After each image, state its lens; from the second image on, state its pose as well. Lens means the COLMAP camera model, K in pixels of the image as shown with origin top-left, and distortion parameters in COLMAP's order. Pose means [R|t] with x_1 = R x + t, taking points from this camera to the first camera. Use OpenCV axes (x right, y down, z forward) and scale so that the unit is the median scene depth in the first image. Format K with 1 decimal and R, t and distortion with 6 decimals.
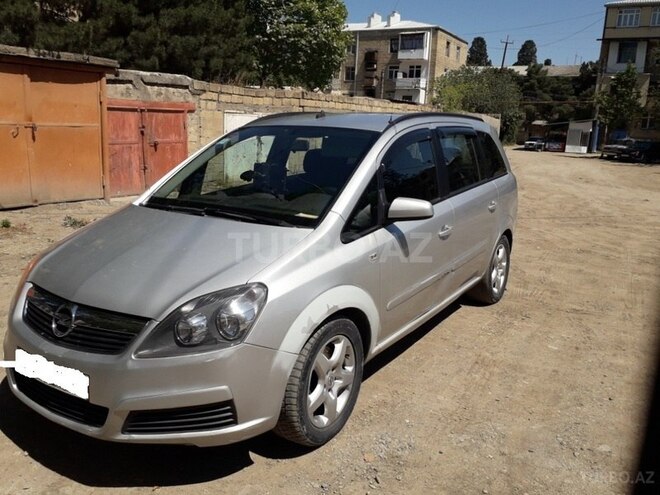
lens RADIAL K [[550.1, 0, 330.0], [0, 550.1, 247.5], [0, 0, 1]] dist [0.002121, -0.016260]
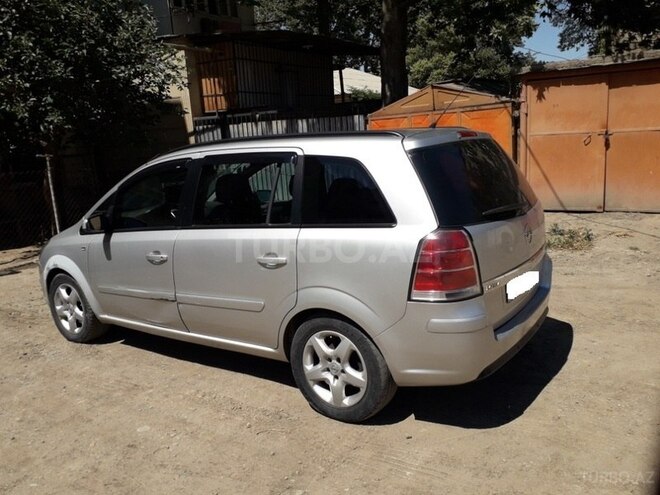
lens RADIAL K [[536.3, 0, 330.0], [0, 536.3, 247.5], [0, 0, 1]] dist [0.084401, -0.151422]
pose [[-0.020002, 0.170502, -0.985154, 0.339424], [-0.152981, 0.973226, 0.171543, -0.076118], [0.988027, 0.154141, 0.006617, 0.364284]]
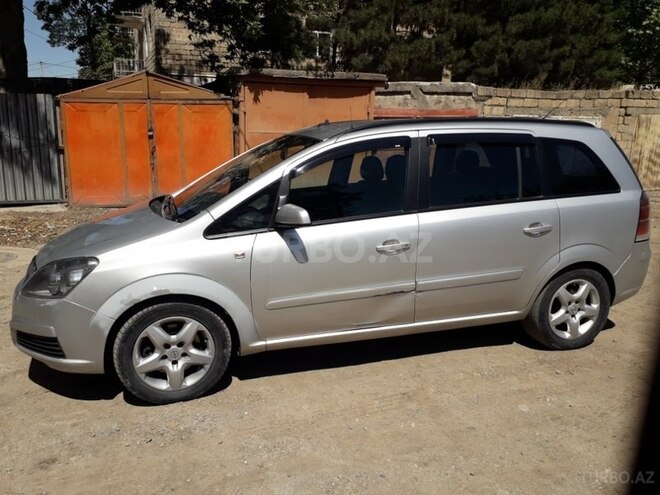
lens RADIAL K [[541.1, 0, 330.0], [0, 541.1, 247.5], [0, 0, 1]] dist [0.028479, -0.061836]
pose [[0.779309, 0.117705, -0.615486, 0.192561], [-0.121410, 0.991950, 0.035973, -0.012758], [0.614766, 0.046692, 0.787326, 0.057902]]
